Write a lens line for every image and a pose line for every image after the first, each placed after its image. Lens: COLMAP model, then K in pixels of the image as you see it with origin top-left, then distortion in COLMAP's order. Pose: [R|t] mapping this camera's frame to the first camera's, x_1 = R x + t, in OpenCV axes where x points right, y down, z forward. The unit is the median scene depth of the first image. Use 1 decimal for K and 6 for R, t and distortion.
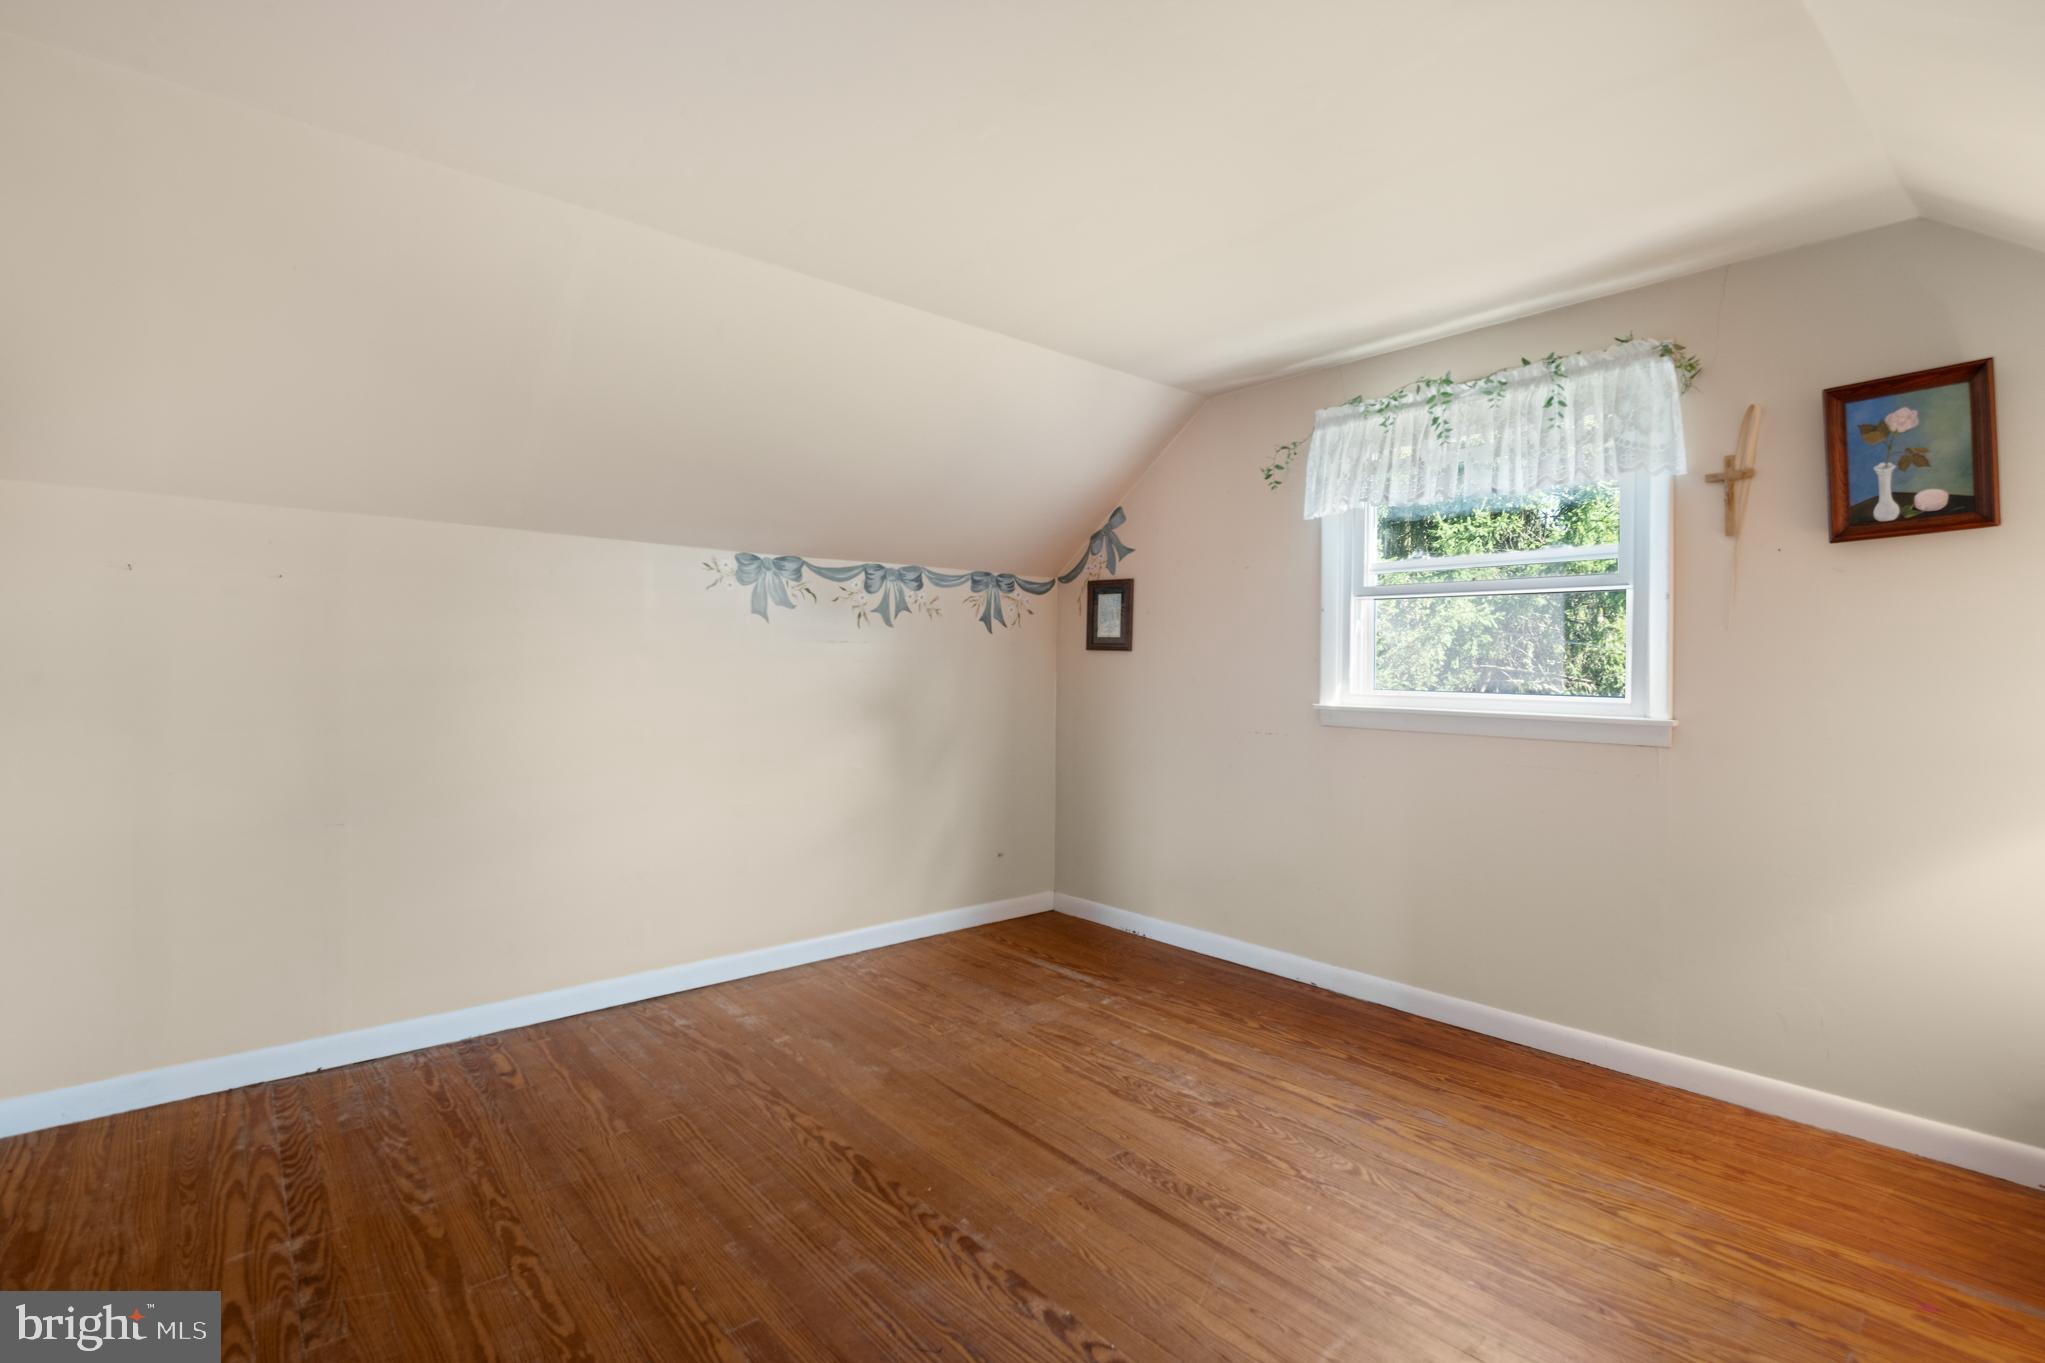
lens RADIAL K [[946.3, 0, 1018.0], [0, 946.3, 674.5], [0, 0, 1]] dist [-0.010973, -0.000248]
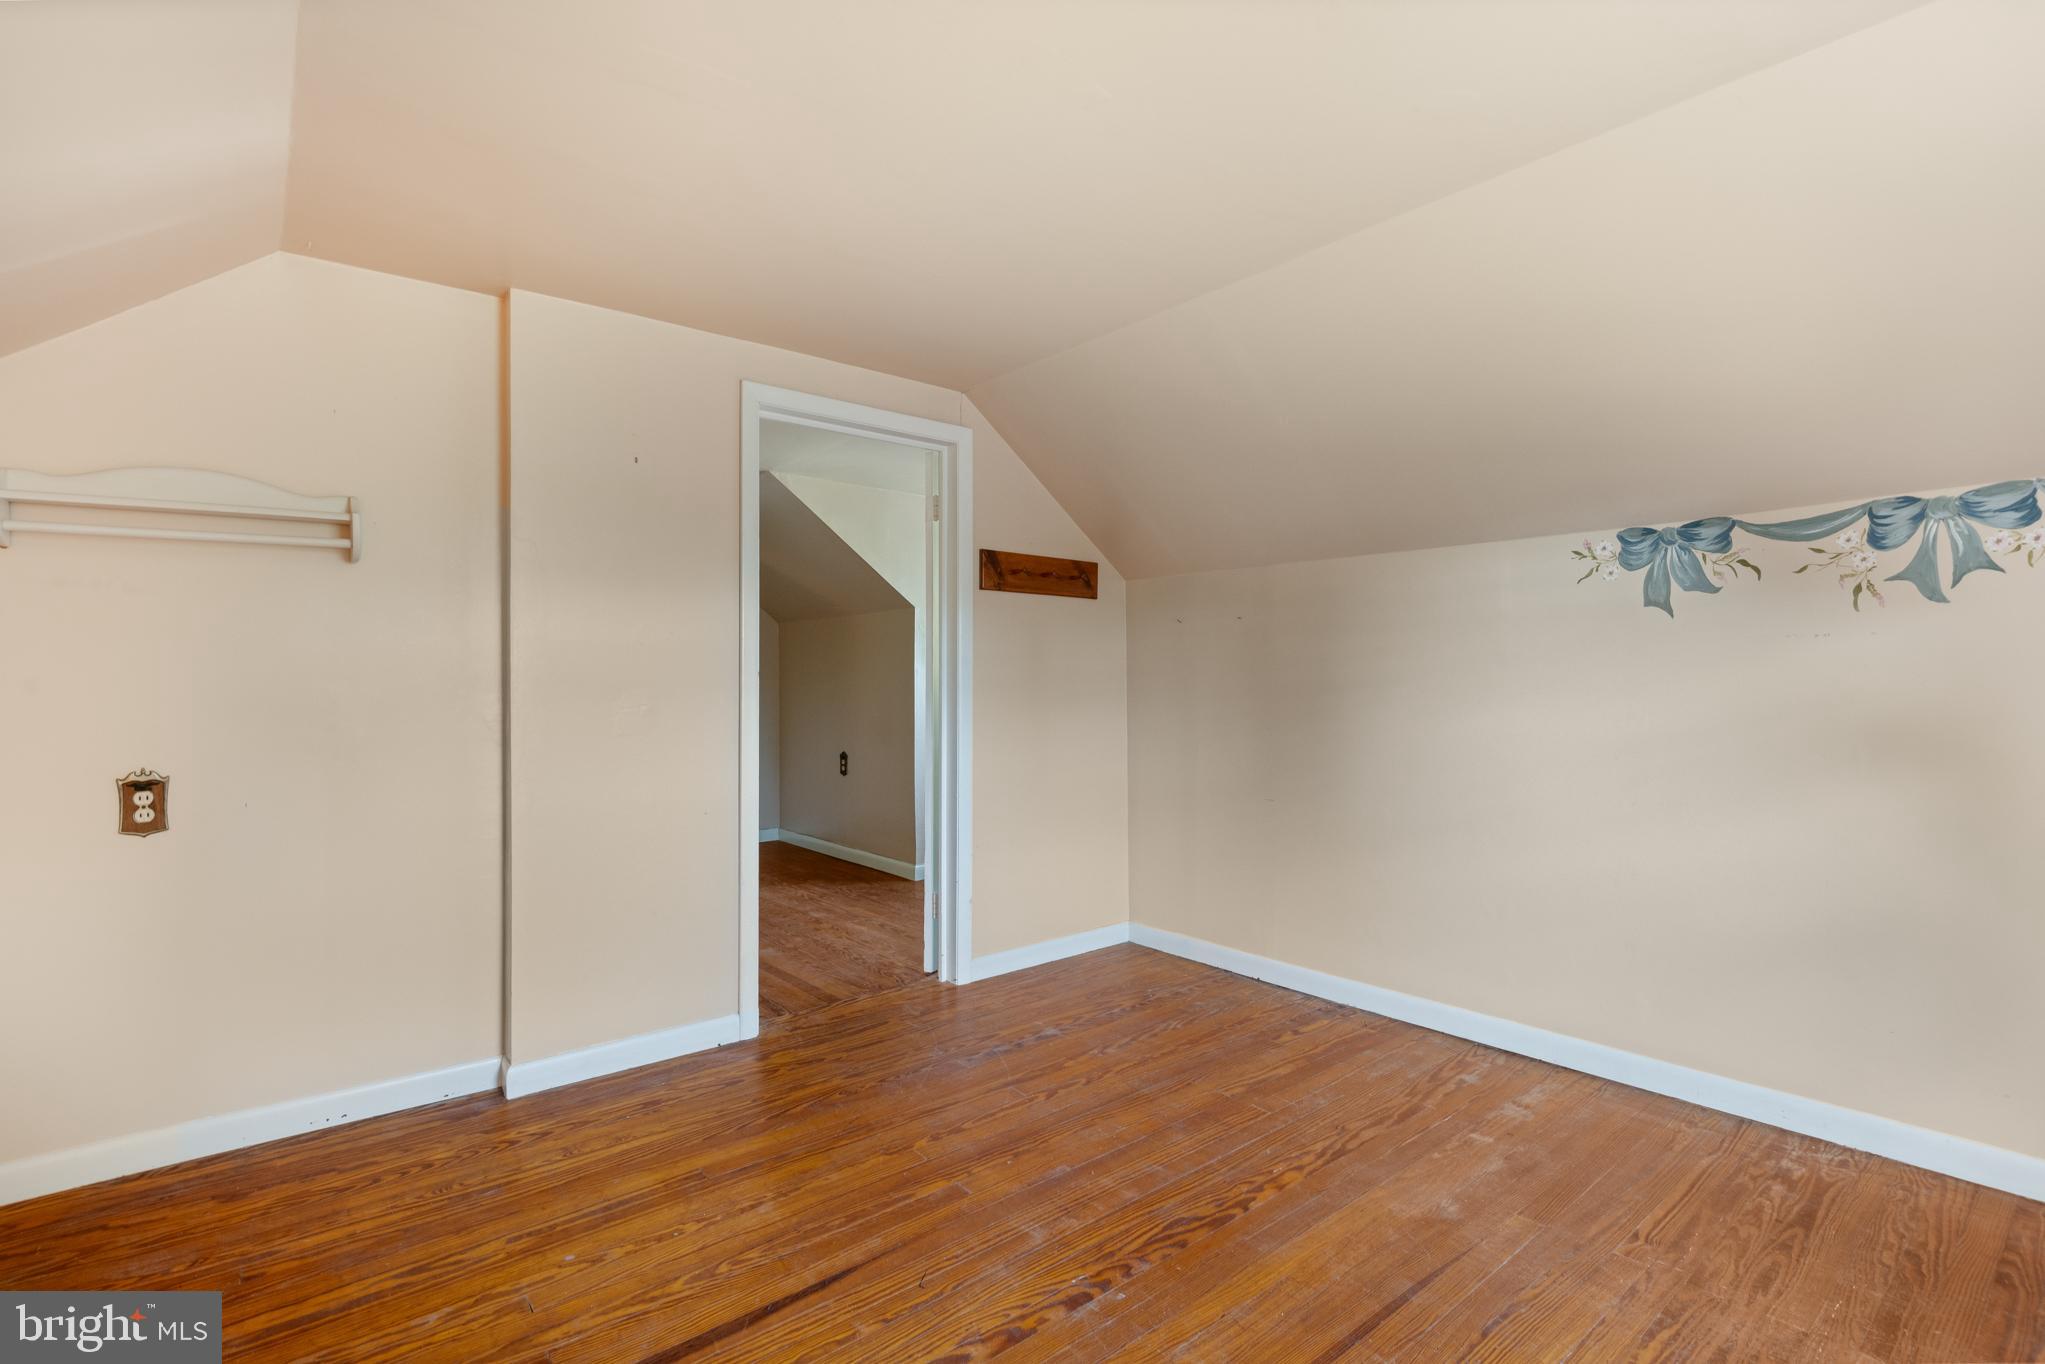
lens RADIAL K [[946.3, 0, 1018.0], [0, 946.3, 686.1], [0, 0, 1]] dist [-0.010973, -0.000248]
pose [[-0.027903, 0.000394, -0.999611, 0.520793], [0.000934, 0.999999, 0.000368, -0.002427], [0.999610, -0.000924, -0.027904, 0.570722]]
